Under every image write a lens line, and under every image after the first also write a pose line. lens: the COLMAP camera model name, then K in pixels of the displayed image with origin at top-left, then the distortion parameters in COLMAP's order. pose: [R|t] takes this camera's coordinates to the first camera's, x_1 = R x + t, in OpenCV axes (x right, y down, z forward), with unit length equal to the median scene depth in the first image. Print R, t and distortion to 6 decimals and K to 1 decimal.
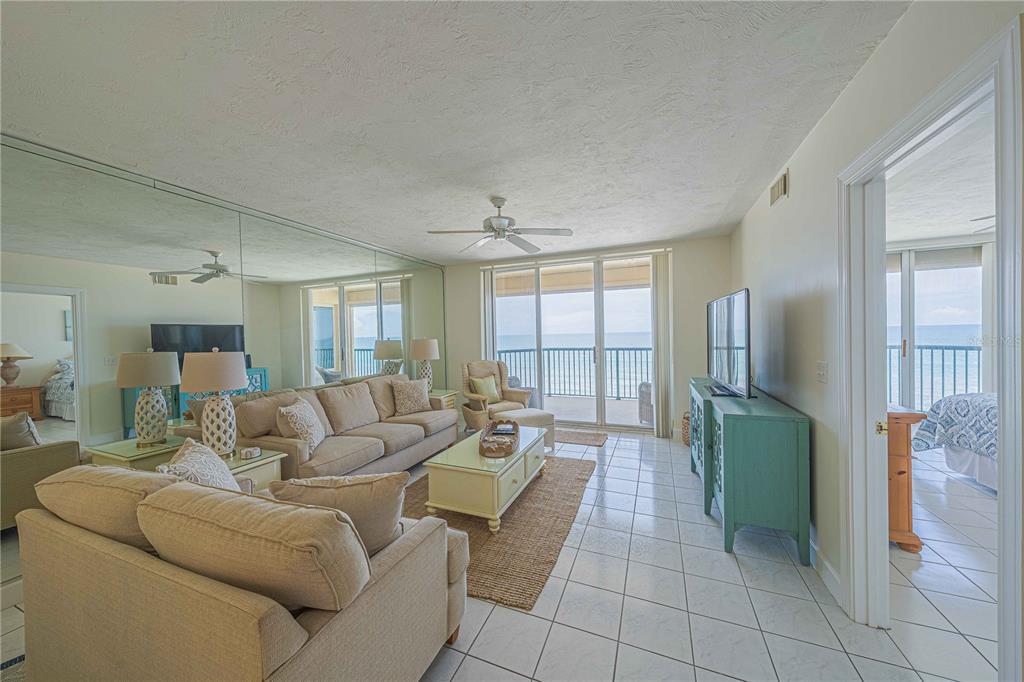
lens RADIAL K [[354.5, 0, 503.6], [0, 354.5, 340.8], [0, 0, 1]] dist [-0.006604, 0.002293]
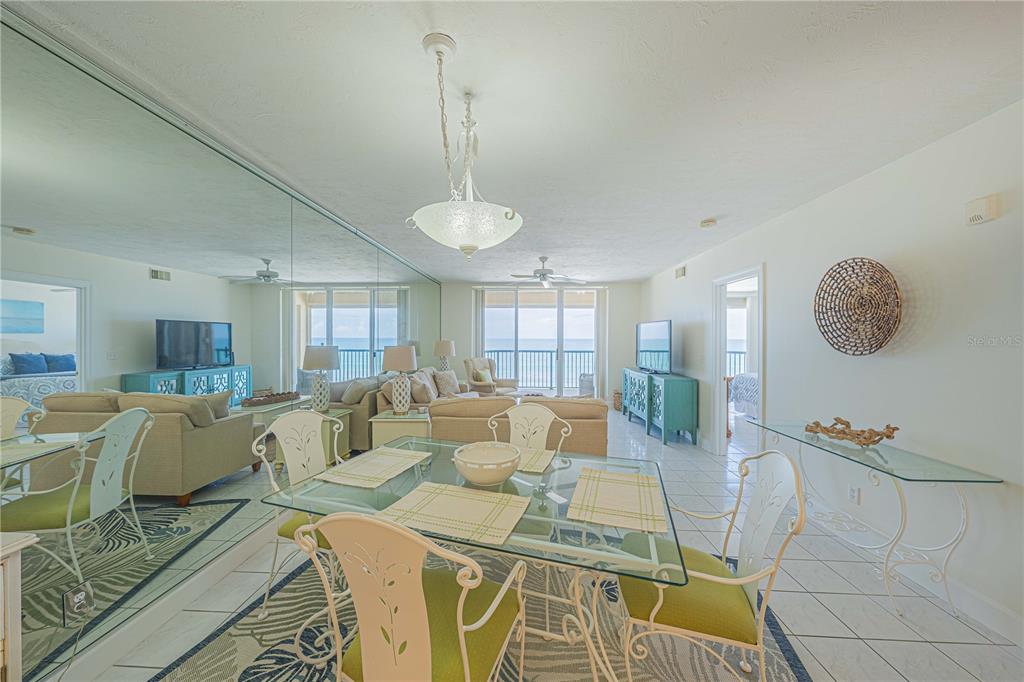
lens RADIAL K [[354.5, 0, 512.6], [0, 354.5, 339.9], [0, 0, 1]] dist [-0.006604, 0.002293]
pose [[0.935667, 0.023627, 0.352091, -0.547901], [-0.016445, 0.999591, -0.023377, 0.021944], [-0.352500, 0.016083, 0.935674, -0.373615]]
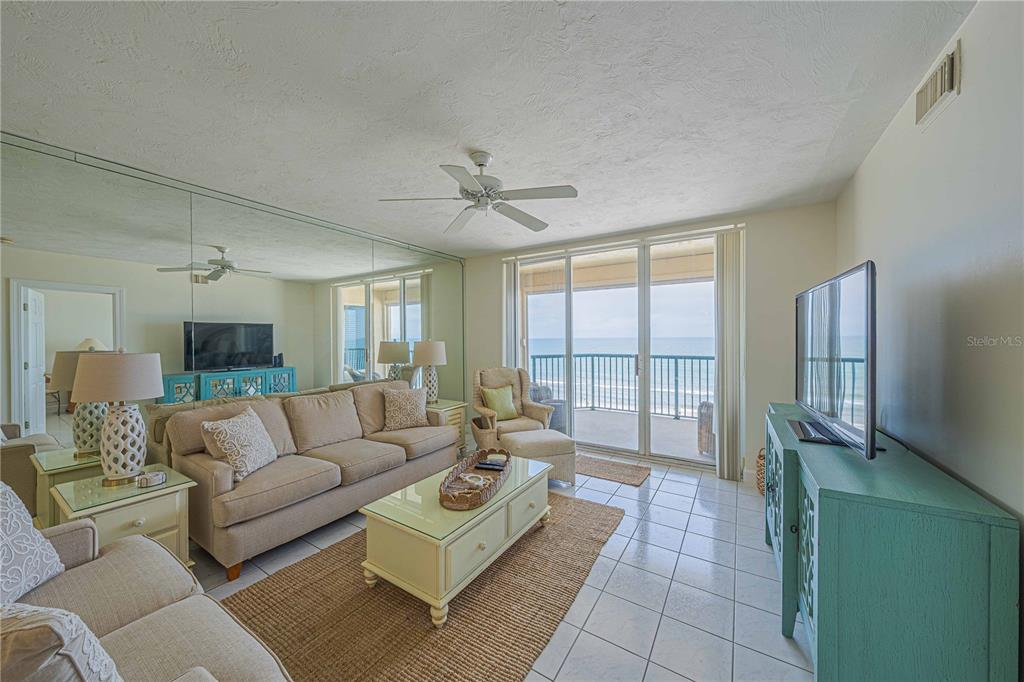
lens RADIAL K [[354.5, 0, 509.3], [0, 354.5, 341.5], [0, 0, 1]] dist [-0.006604, 0.002293]
pose [[0.985453, 0.016543, -0.169144, 0.138756], [-0.017526, 0.999837, -0.004321, -0.004739], [0.169045, 0.007223, 0.985582, 0.221410]]
